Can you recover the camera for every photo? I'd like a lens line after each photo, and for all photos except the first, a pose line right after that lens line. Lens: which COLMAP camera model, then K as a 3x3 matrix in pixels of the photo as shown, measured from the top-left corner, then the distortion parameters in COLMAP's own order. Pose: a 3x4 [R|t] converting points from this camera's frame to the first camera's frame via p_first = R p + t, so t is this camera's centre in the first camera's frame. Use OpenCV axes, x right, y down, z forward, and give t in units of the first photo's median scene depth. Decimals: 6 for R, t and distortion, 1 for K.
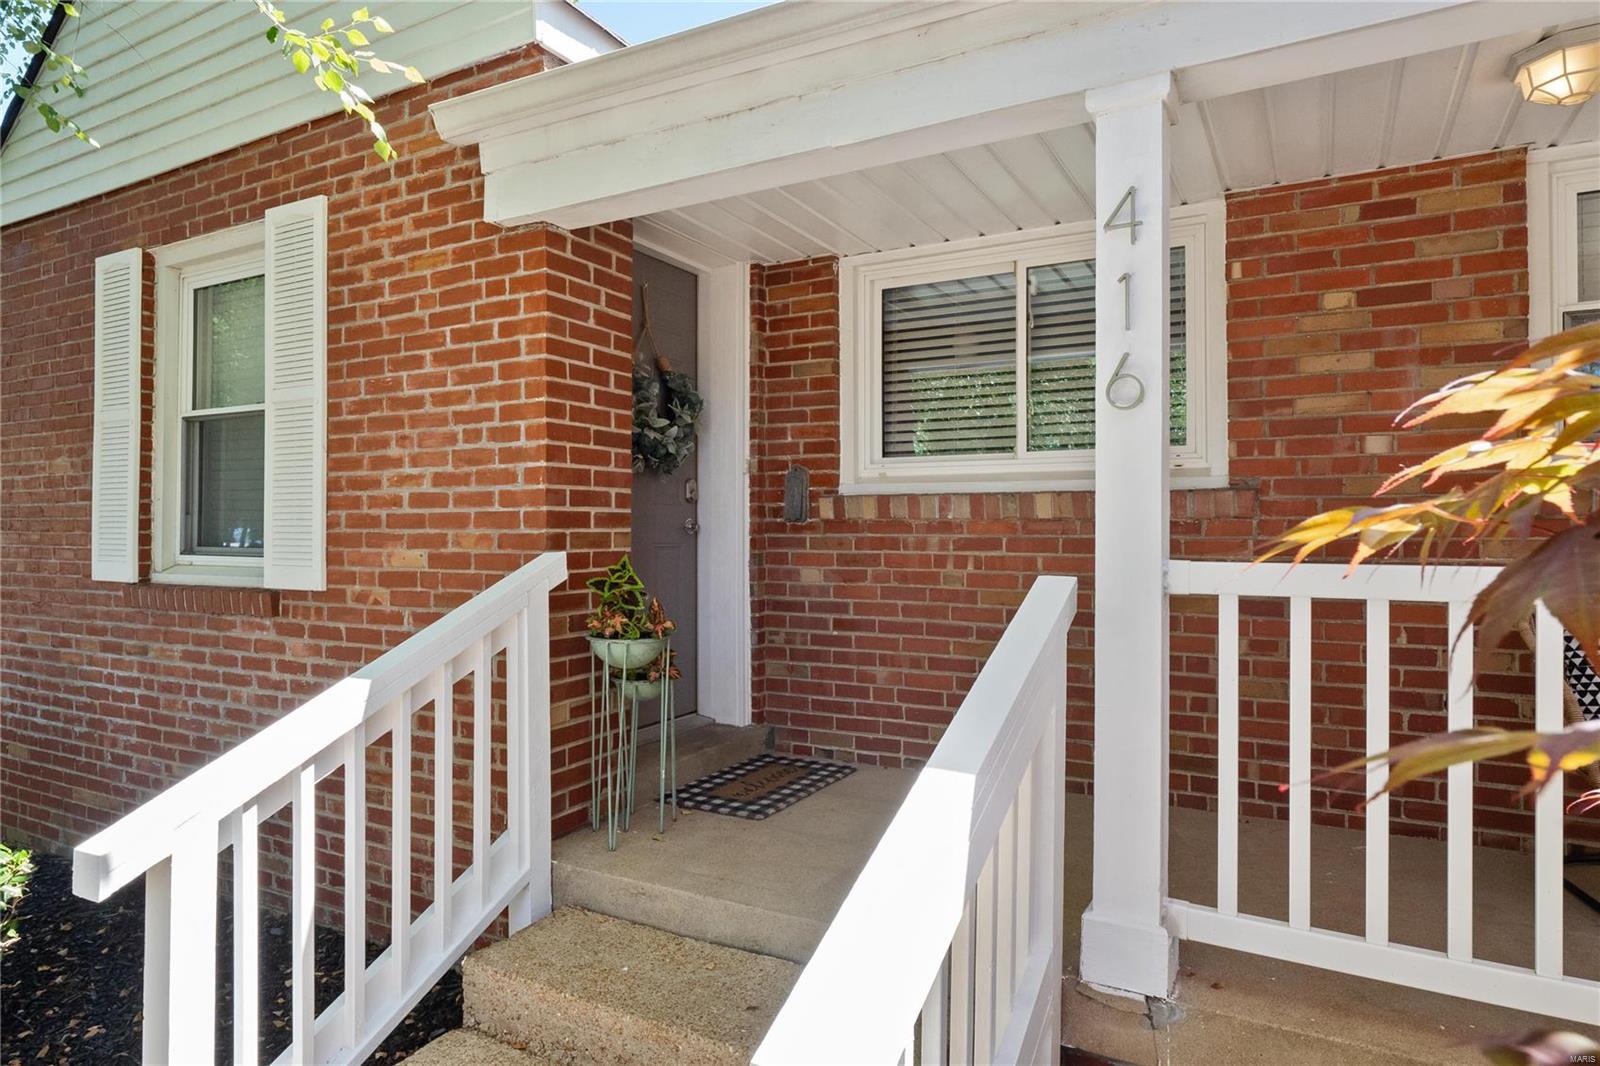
lens RADIAL K [[910.7, 0, 796.0], [0, 910.7, 498.2], [0, 0, 1]] dist [-0.002297, -0.000024]
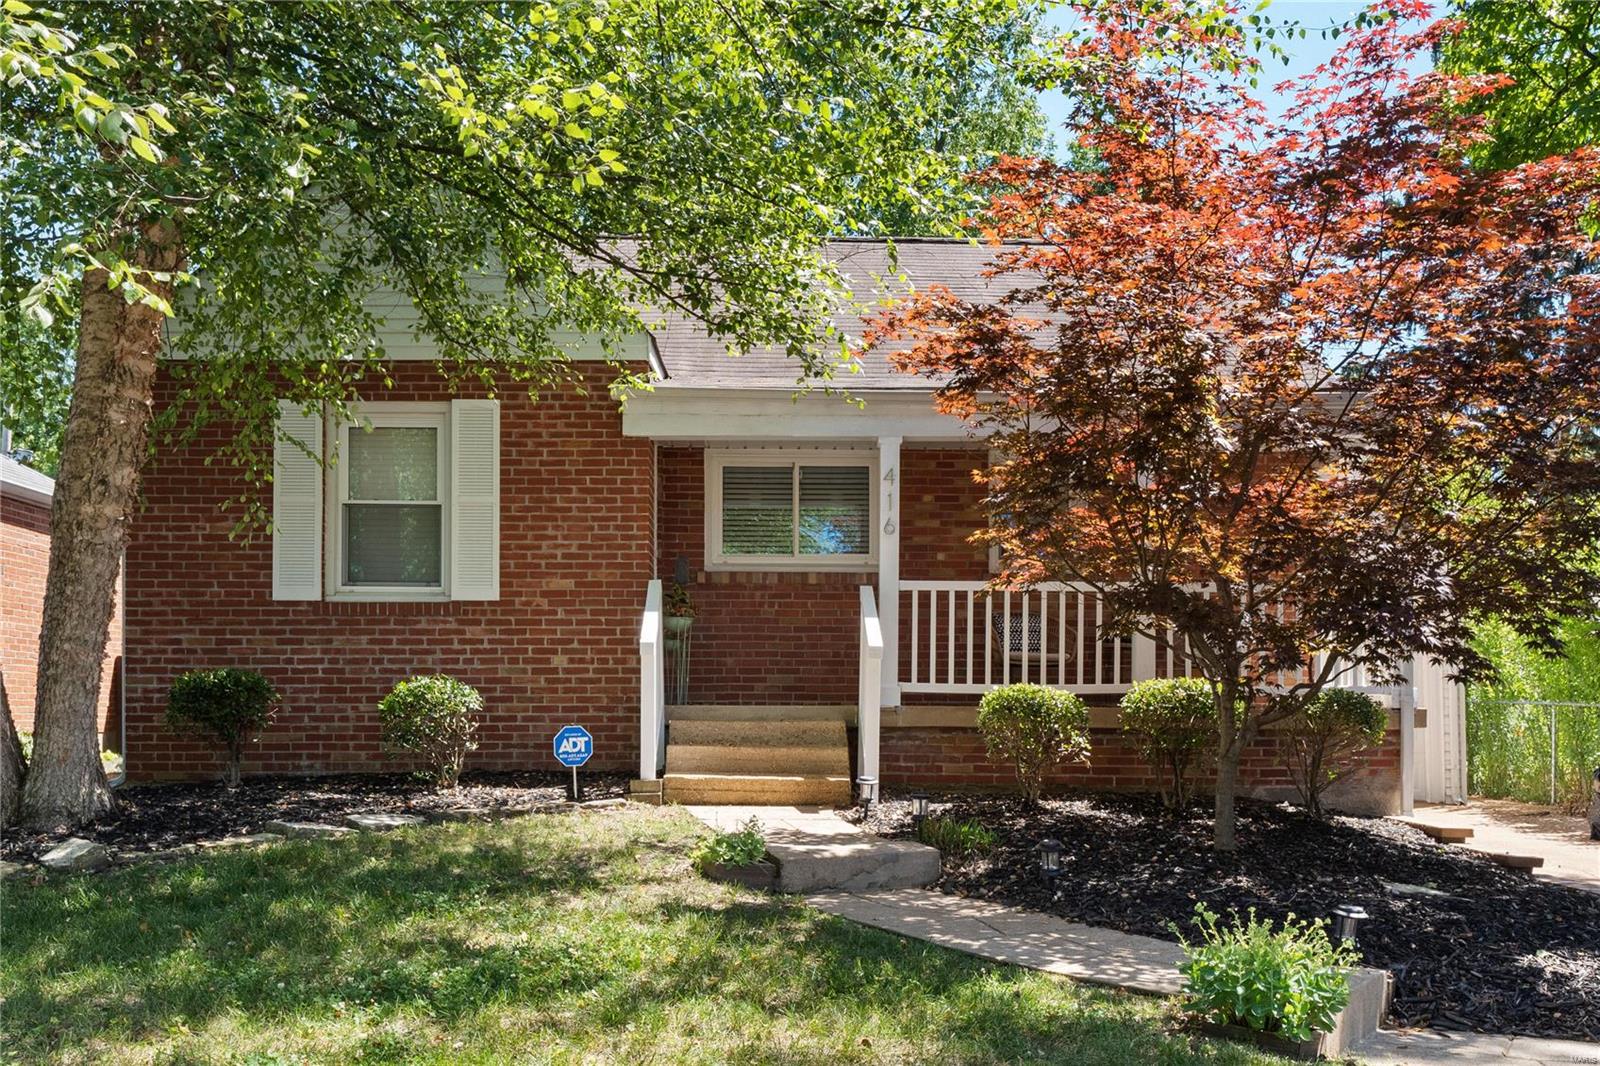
lens RADIAL K [[1405.8, 0, 800.0], [0, 1405.8, 533.0], [0, 0, 1]] dist [0.000967, 0.000191]
pose [[0.864219, 0.070040, 0.498217, -1.466034], [-0.018871, 0.994078, -0.107014, 0.266693], [-0.502762, 0.083082, 0.860423, -1.926369]]
